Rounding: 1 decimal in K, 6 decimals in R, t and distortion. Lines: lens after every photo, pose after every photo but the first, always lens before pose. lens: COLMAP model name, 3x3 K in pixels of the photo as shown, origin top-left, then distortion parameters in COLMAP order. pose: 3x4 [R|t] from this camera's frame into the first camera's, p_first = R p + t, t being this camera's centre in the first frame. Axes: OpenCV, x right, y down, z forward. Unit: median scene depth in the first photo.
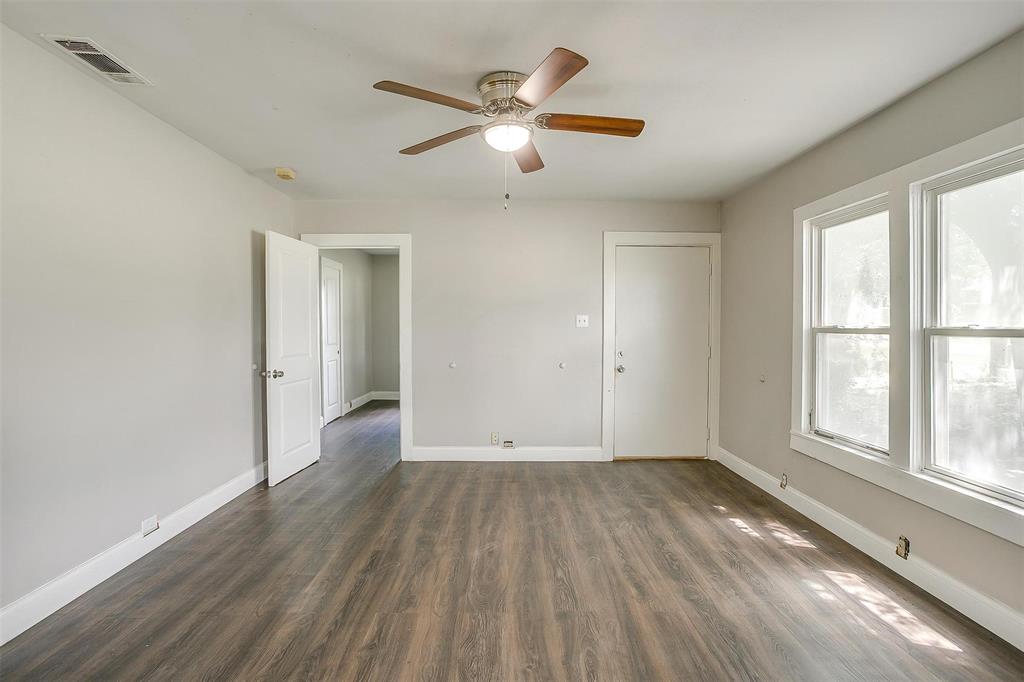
lens RADIAL K [[504.8, 0, 512.0], [0, 504.8, 341.0], [0, 0, 1]] dist [-0.028088, 0.000864]
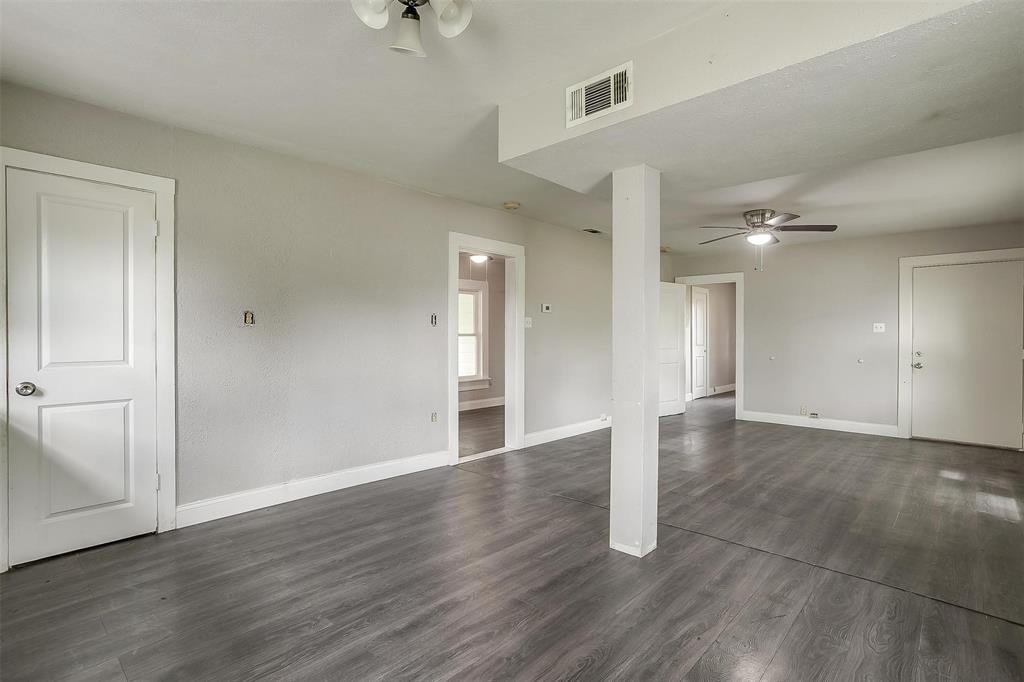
lens RADIAL K [[494.9, 0, 507.9], [0, 494.9, 336.9], [0, 0, 1]] dist [-0.043961, 0.028396]
pose [[0.721180, 0.003524, -0.692739, 0.436859], [-0.020707, 0.999650, -0.016472, 0.034104], [0.692438, 0.026224, 0.721000, -0.789553]]
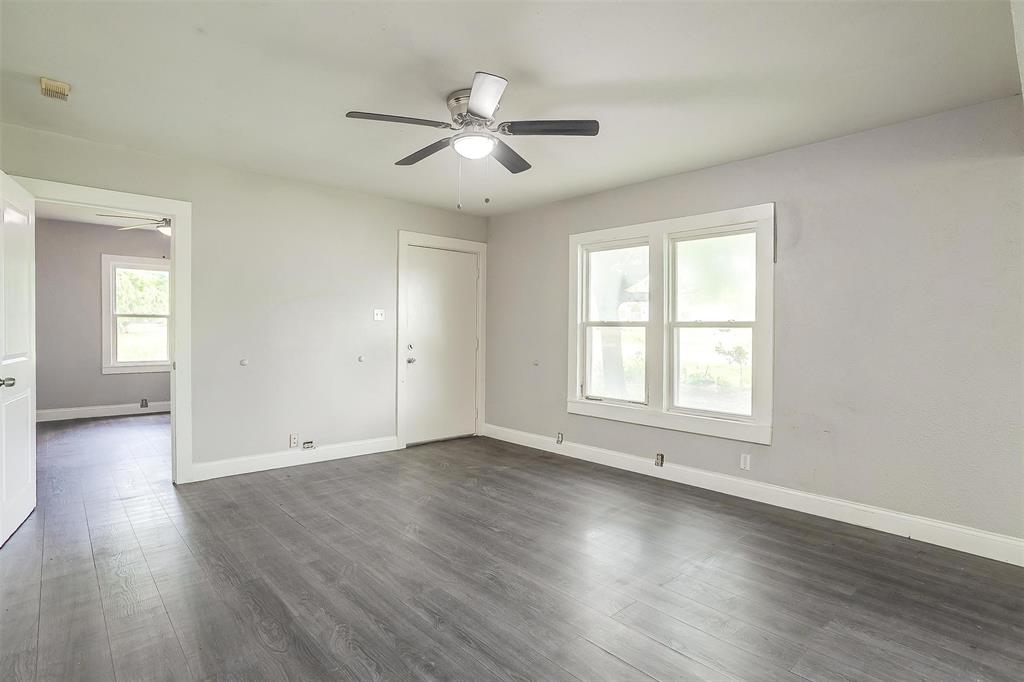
lens RADIAL K [[520.0, 0, 501.5], [0, 520.0, 336.8], [0, 0, 1]] dist [-0.046271, 0.035753]
pose [[0.753973, -0.002979, 0.656899, -0.495773], [0.009556, 0.999934, -0.006433, 0.019489], [-0.656836, 0.011128, 0.753951, 0.062756]]
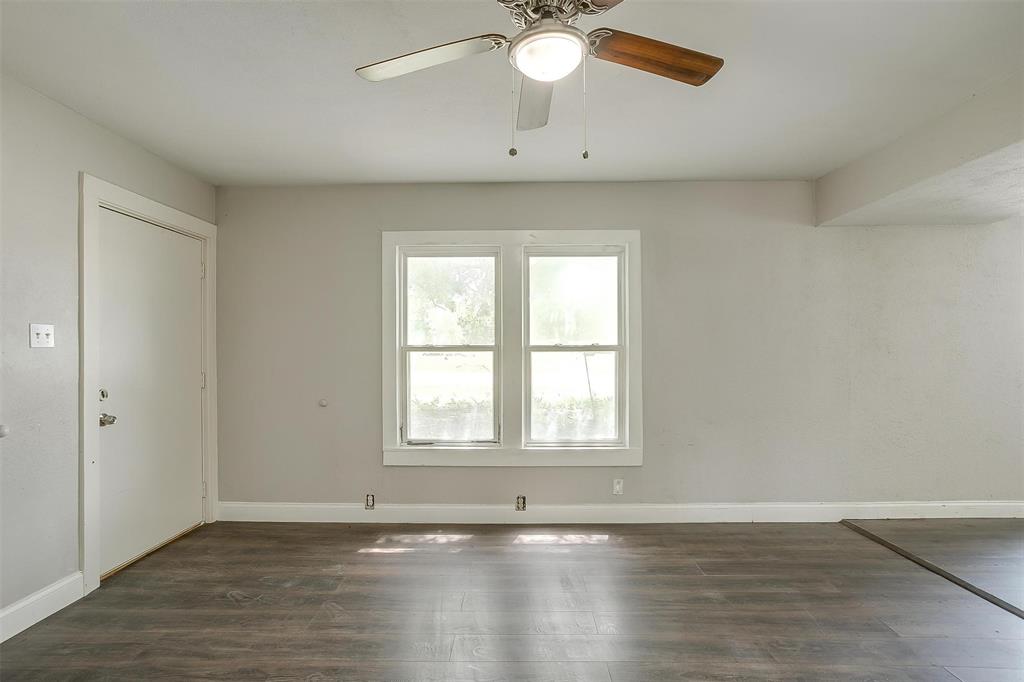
lens RADIAL K [[509.2, 0, 507.5], [0, 509.2, 346.1], [0, 0, 1]] dist [-0.065610, 0.045387]
pose [[0.034909, 0.000230, 0.999390, -0.461084], [0.032410, 0.999474, -0.001362, -0.018190], [-0.998865, 0.032438, 0.034883, 0.709936]]
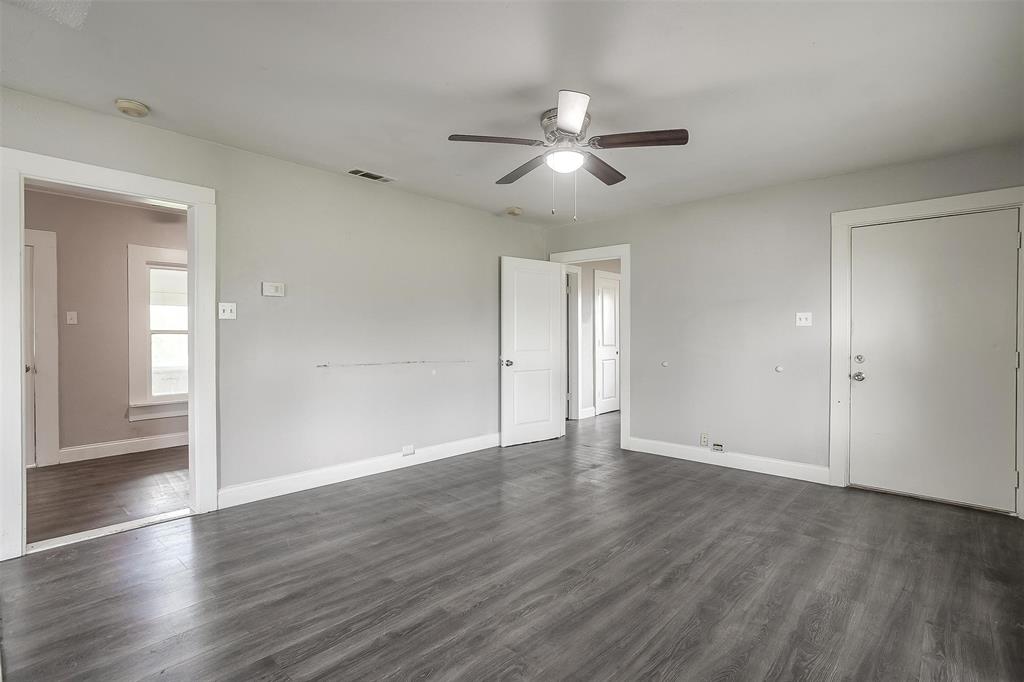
lens RADIAL K [[494.9, 0, 507.9], [0, 494.9, 336.9], [0, 0, 1]] dist [-0.043961, 0.028396]
pose [[0.726778, 0.002904, -0.686866, 0.475151], [-0.018095, 0.999725, -0.014919, 0.017588], [0.686634, 0.023271, 0.726631, 0.043100]]
